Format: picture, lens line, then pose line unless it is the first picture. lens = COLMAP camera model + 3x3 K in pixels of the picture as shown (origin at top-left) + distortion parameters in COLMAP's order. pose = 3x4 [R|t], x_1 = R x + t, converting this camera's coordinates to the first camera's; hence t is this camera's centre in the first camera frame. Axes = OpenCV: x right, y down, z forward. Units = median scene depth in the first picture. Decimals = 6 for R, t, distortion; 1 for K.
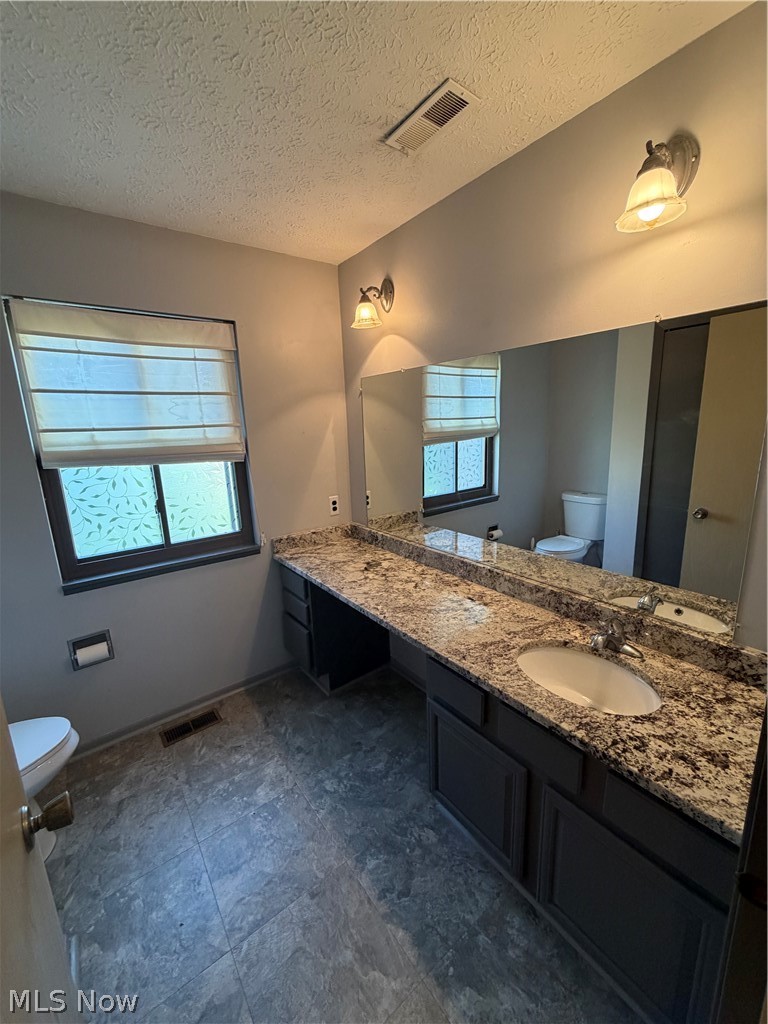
lens RADIAL K [[409.1, 0, 385.9], [0, 409.1, 510.8], [0, 0, 1]] dist [0.001941, -0.000522]
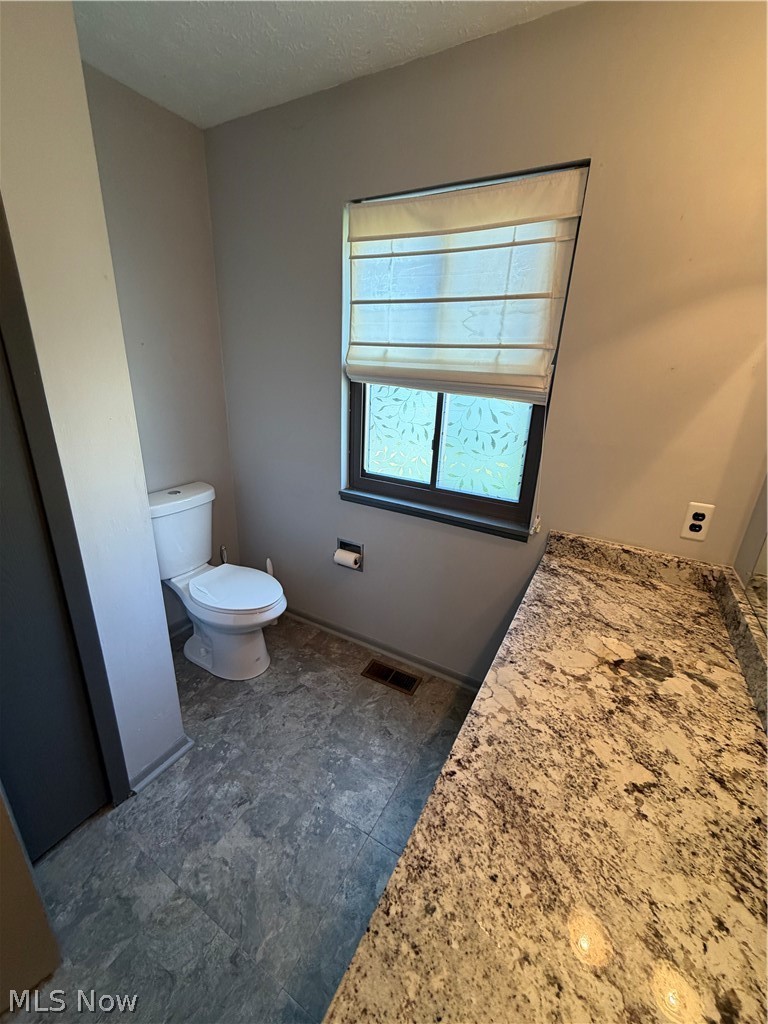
lens RADIAL K [[409.1, 0, 383.5], [0, 409.1, 510.5], [0, 0, 1]] dist [0.001941, -0.000522]
pose [[0.389227, 0.356901, -0.849190, 0.190454], [-0.245120, 0.928780, 0.278001, -0.091130], [0.887930, 0.099948, 0.448990, 0.536917]]
